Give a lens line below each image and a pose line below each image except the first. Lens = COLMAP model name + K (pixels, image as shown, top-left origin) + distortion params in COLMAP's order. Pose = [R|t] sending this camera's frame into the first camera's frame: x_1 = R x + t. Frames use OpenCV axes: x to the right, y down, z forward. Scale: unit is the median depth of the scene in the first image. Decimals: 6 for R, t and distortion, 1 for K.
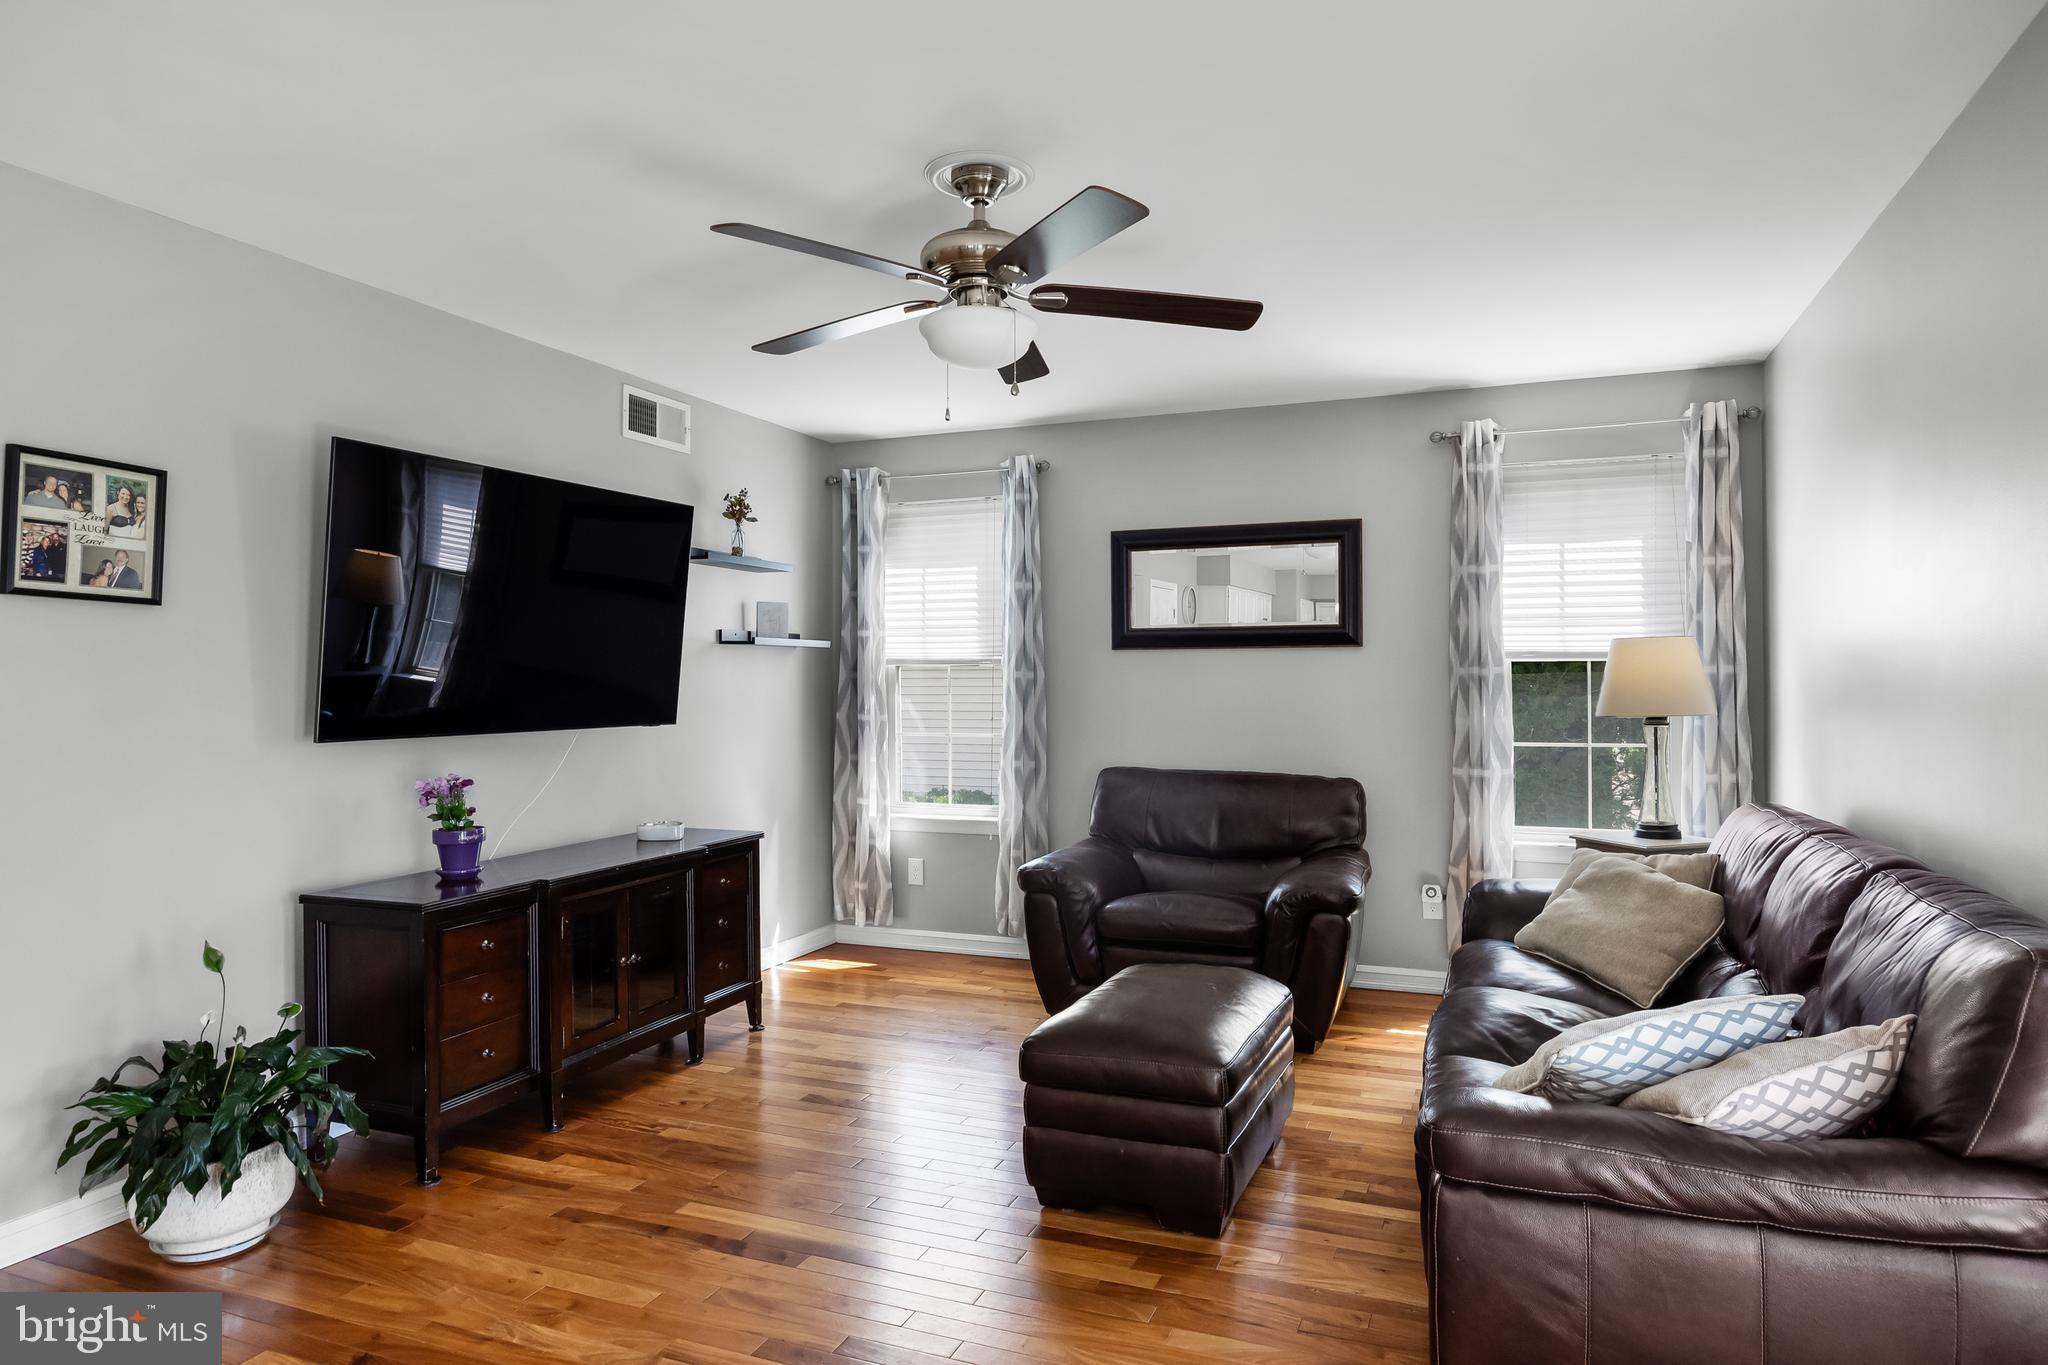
lens RADIAL K [[1185.2, 0, 1055.6], [0, 1185.2, 677.6], [0, 0, 1]] dist [0.006525, 0.000332]
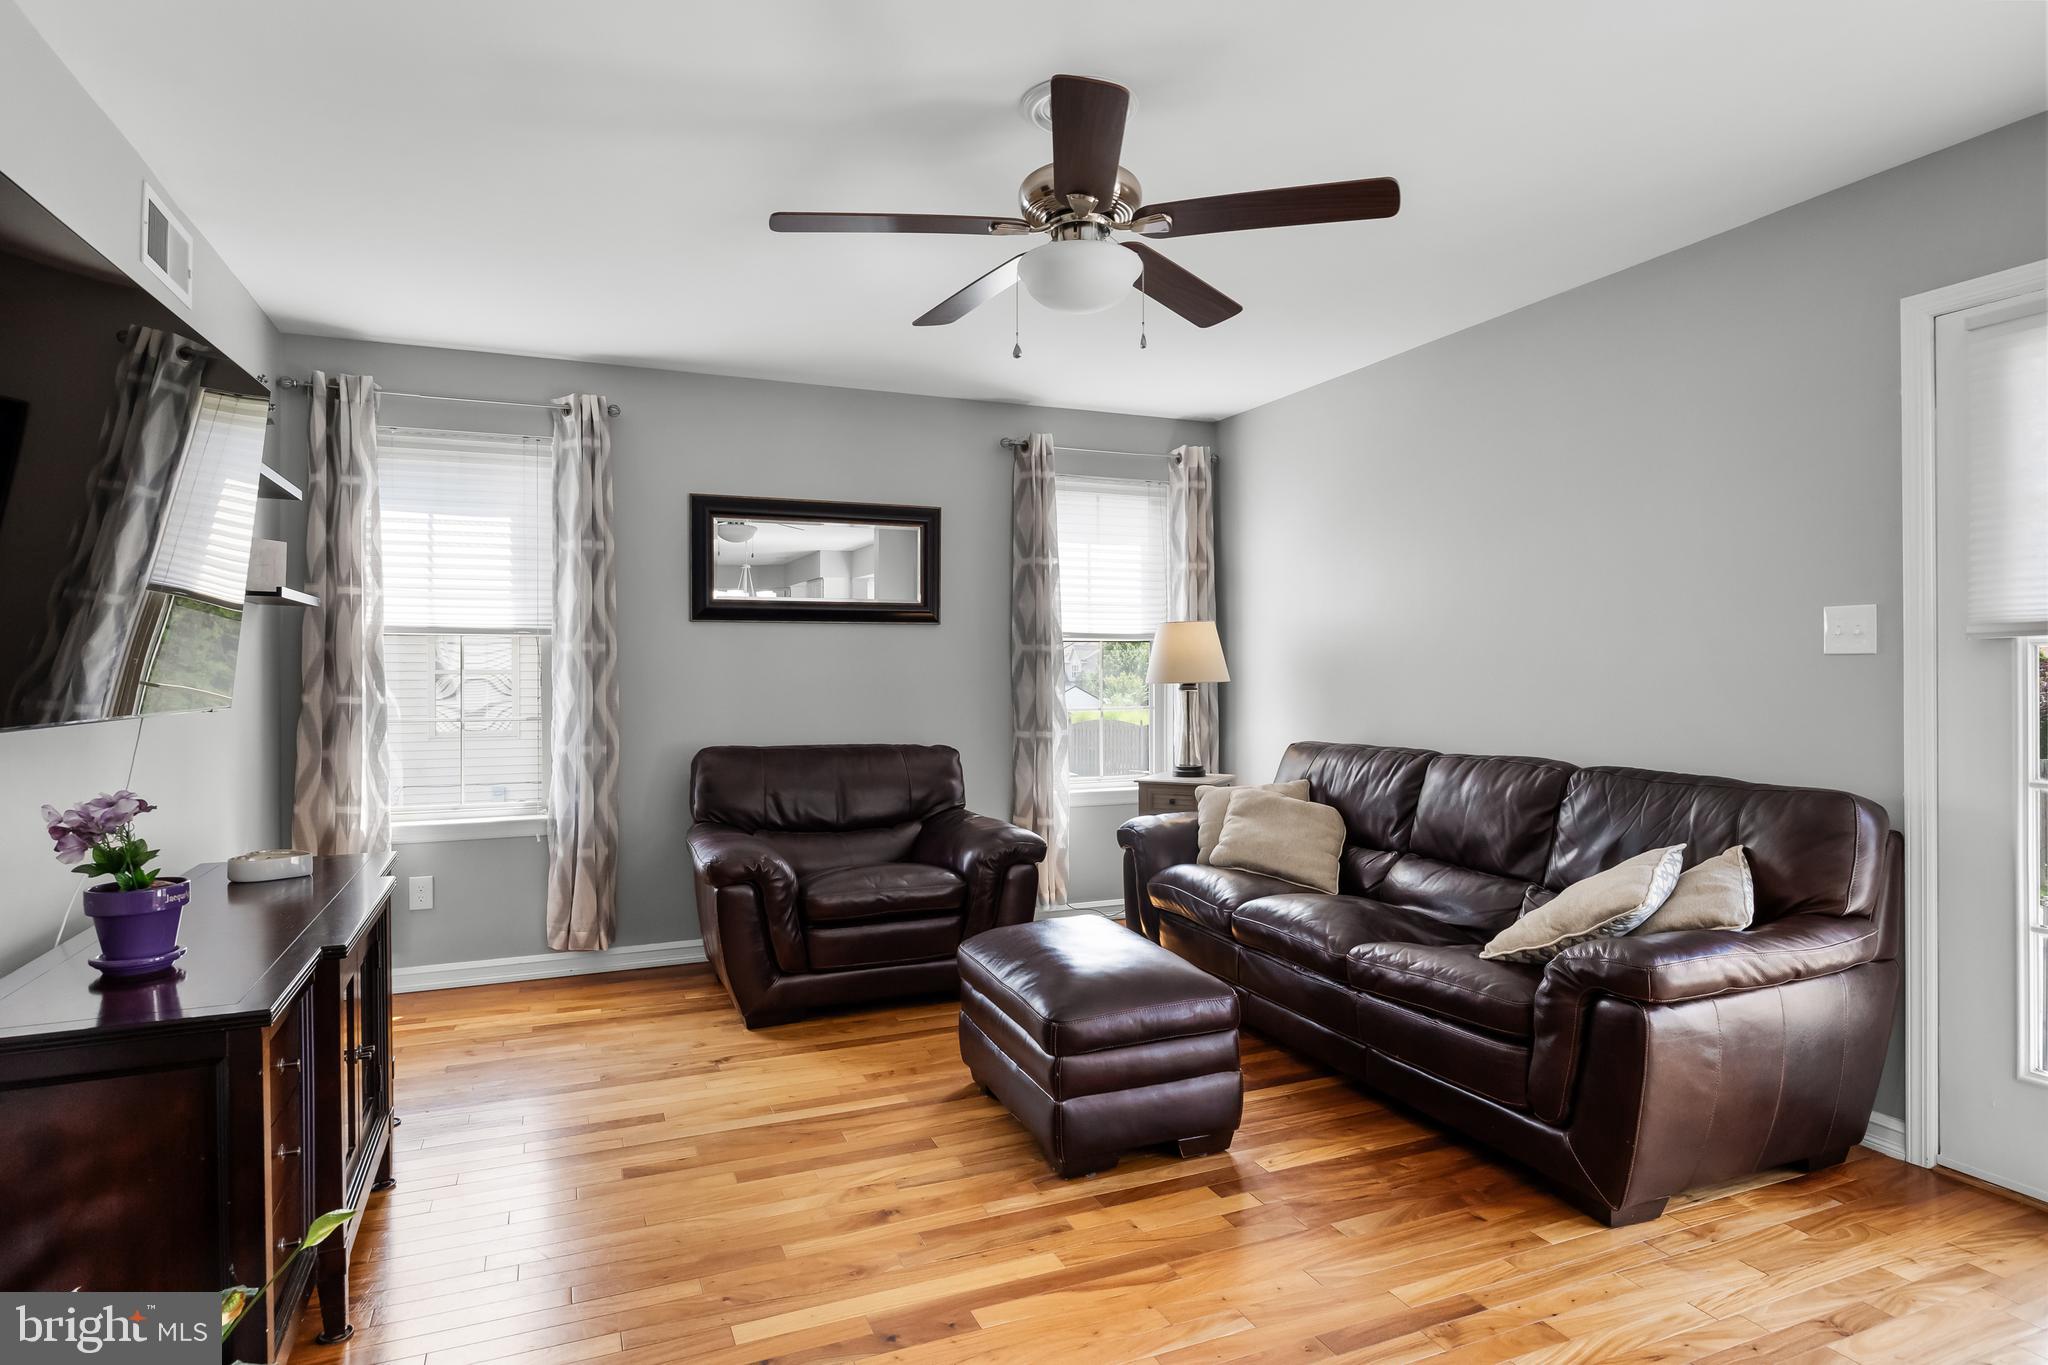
lens RADIAL K [[1096.6, 0, 1006.1], [0, 1096.6, 669.3], [0, 0, 1]] dist [-0.005122, 0.000816]
pose [[0.726057, 0.000867, 0.687633, -0.386446], [0.000413, 0.999998, -0.001697, 0.016642], [-0.687634, 0.001516, 0.726056, 0.222670]]
